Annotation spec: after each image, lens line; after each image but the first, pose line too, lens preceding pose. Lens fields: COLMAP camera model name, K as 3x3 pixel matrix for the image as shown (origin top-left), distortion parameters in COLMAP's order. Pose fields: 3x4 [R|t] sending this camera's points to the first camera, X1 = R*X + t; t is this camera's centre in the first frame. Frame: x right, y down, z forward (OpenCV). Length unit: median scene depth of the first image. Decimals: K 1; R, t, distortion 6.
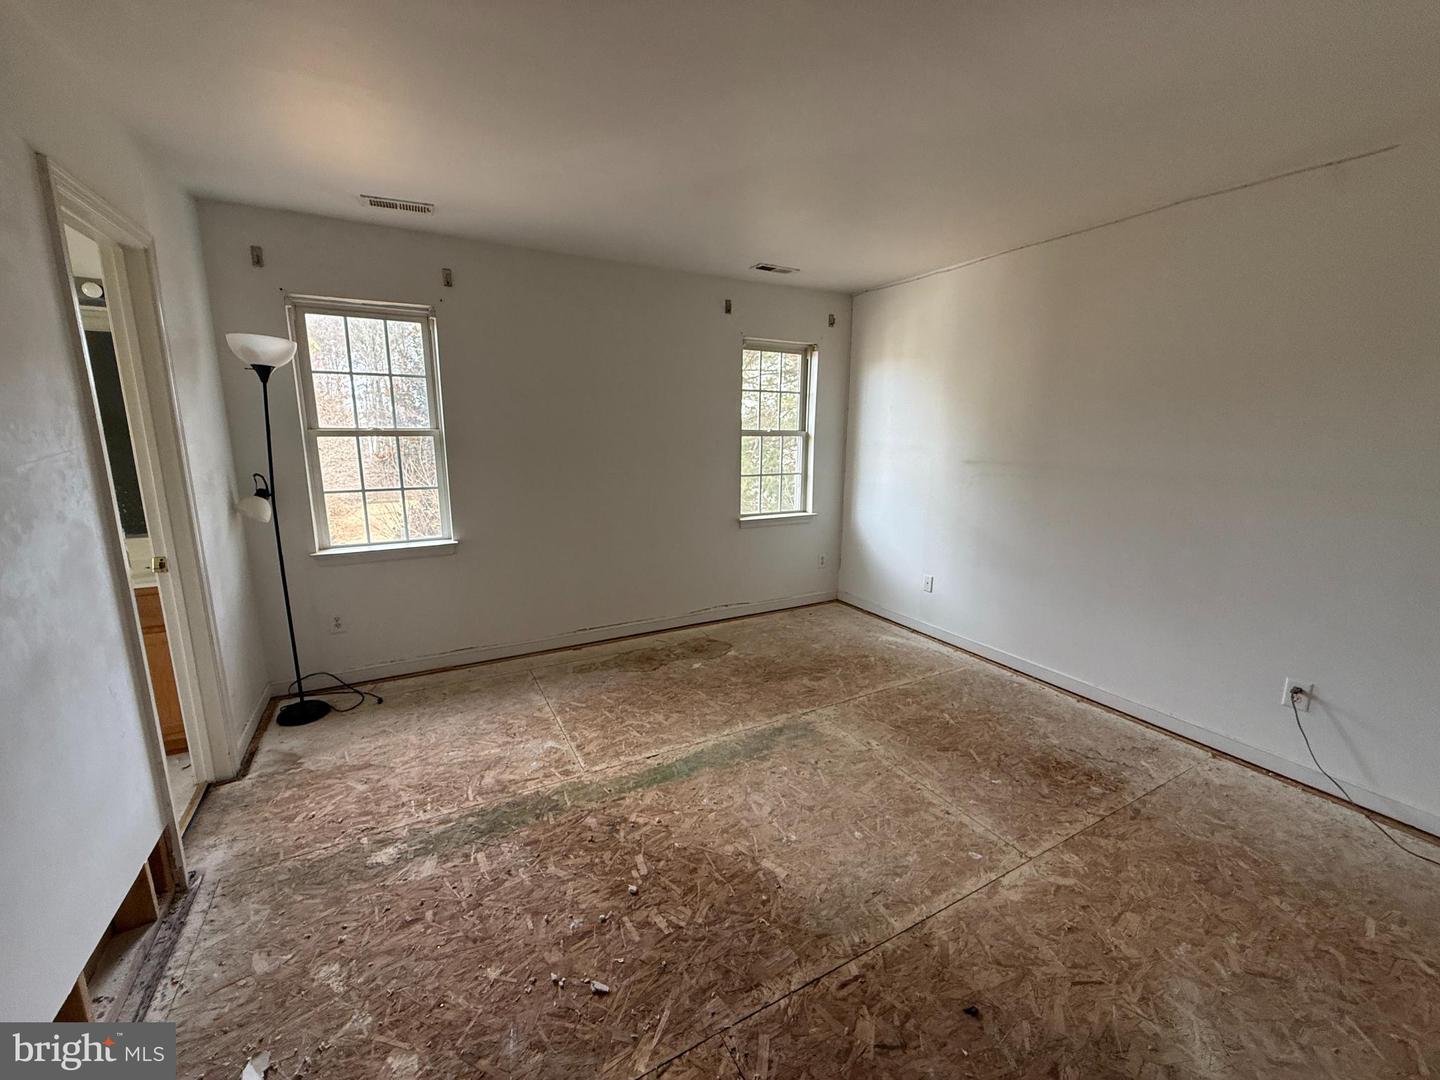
lens RADIAL K [[579.8, 0, 715.3], [0, 579.8, 540.7], [0, 0, 1]] dist [0.000580, 0.002322]
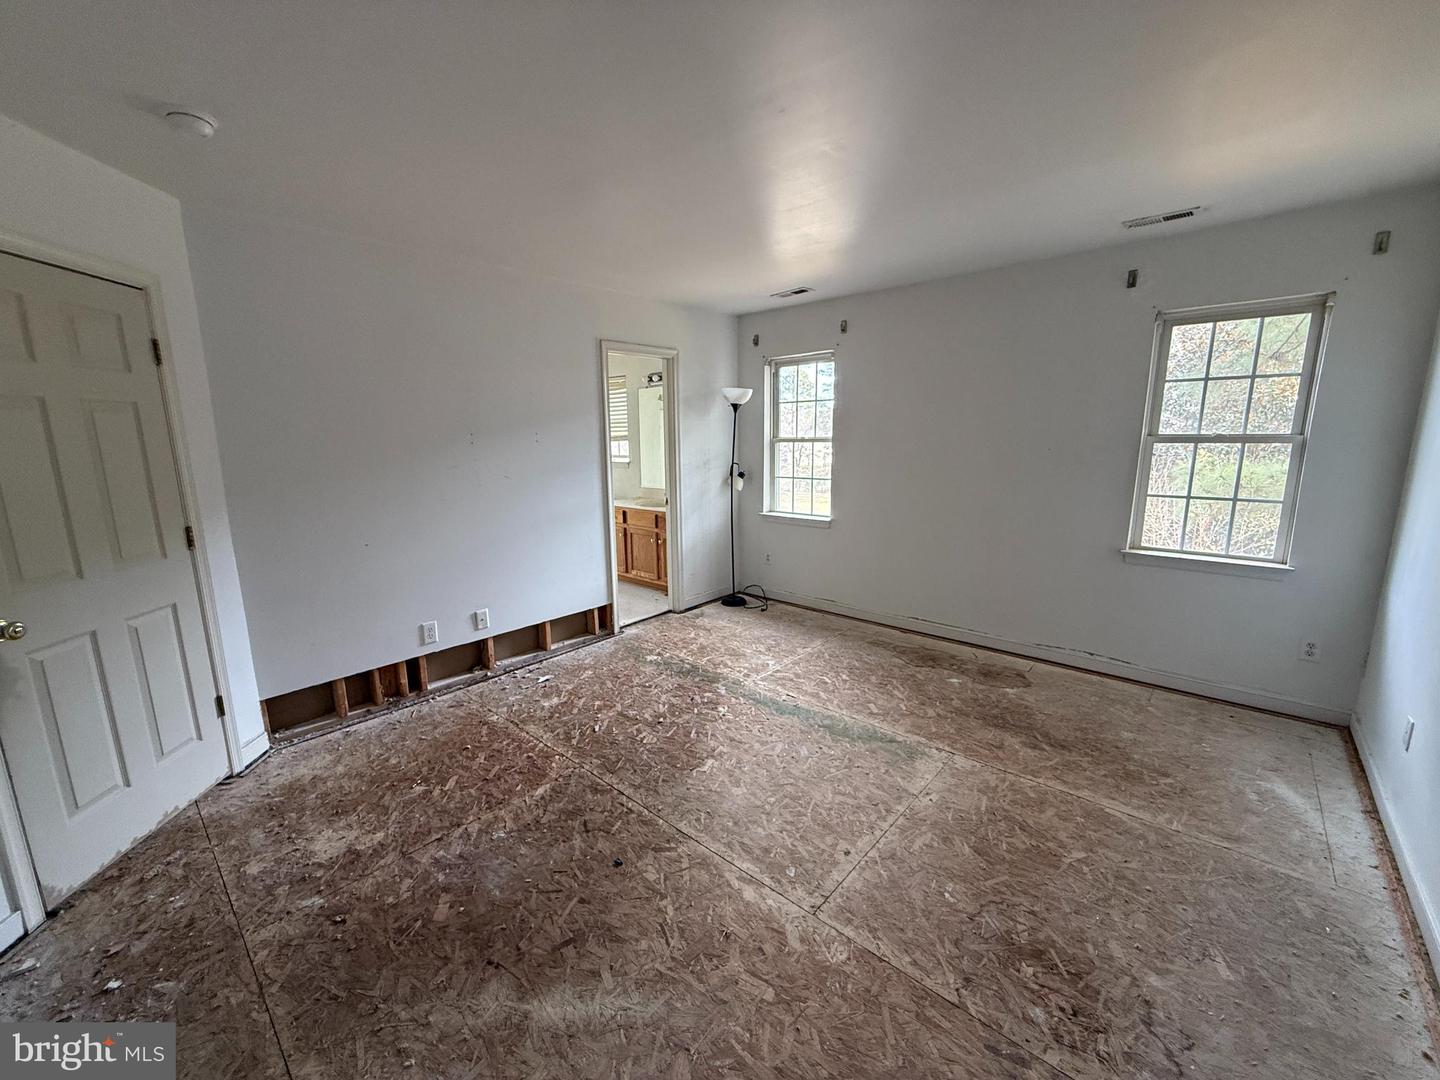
lens RADIAL K [[579.8, 0, 716.4], [0, 579.8, 538.8], [0, 0, 1]] dist [0.000580, 0.002322]
pose [[0.325022, 0.157224, -0.932546, 0.788157], [-0.169205, 0.979840, 0.106224, -0.056768], [0.930446, 0.123267, 0.345072, 0.305982]]
